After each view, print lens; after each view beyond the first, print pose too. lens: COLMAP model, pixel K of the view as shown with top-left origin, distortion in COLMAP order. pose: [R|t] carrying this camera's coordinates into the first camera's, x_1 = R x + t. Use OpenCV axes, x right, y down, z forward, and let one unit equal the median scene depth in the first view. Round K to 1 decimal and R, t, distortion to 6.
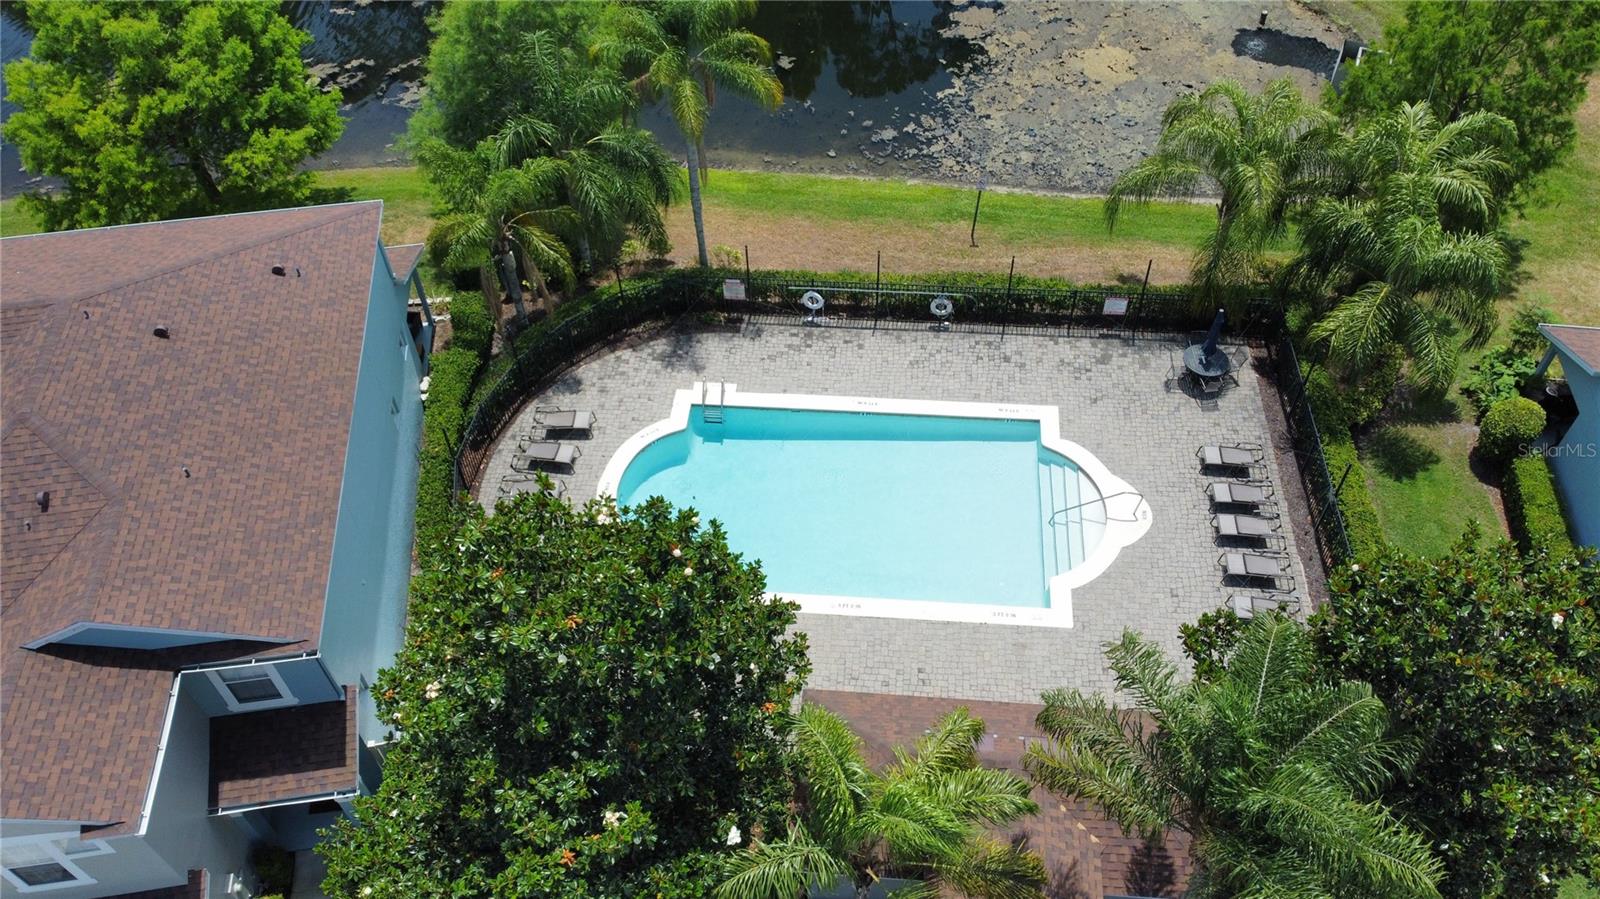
lens RADIAL K [[1224.8, 0, 801.6], [0, 1224.8, 447.3], [0, 0, 1]] dist [-0.007187, 0.002474]
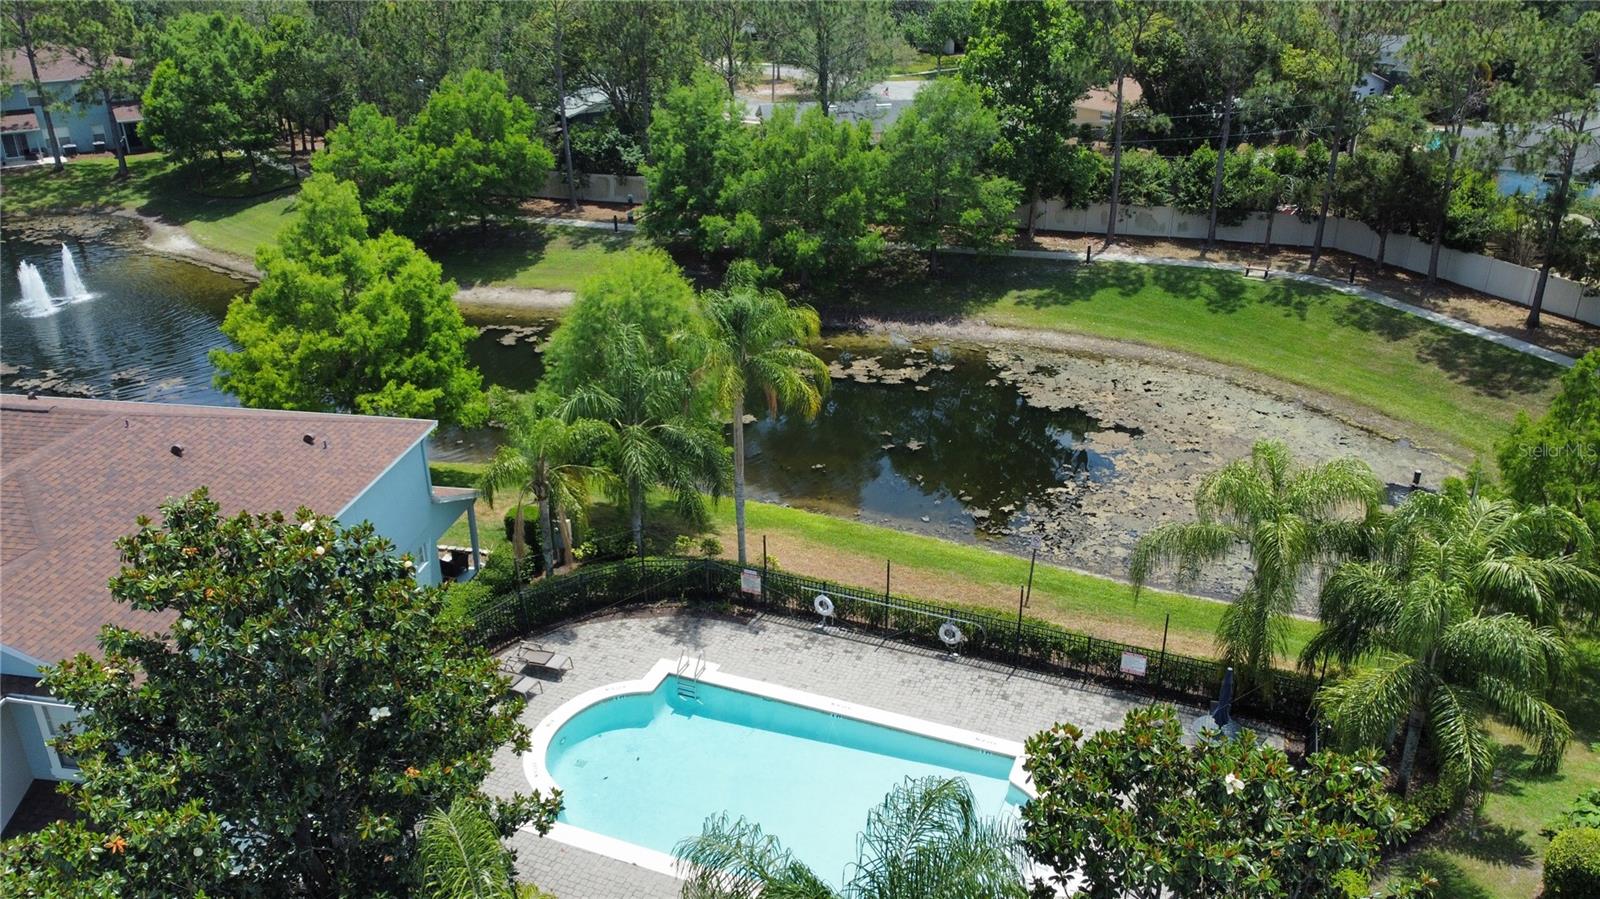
lens RADIAL K [[1224.8, 0, 798.6], [0, 1224.8, 451.7], [0, 0, 1]] dist [-0.007187, 0.002474]
pose [[0.954808, 0.138524, -0.262968, 0.232155], [-0.231883, 0.900651, -0.367503, 0.135484], [0.185935, 0.411872, 0.892070, 0.065237]]
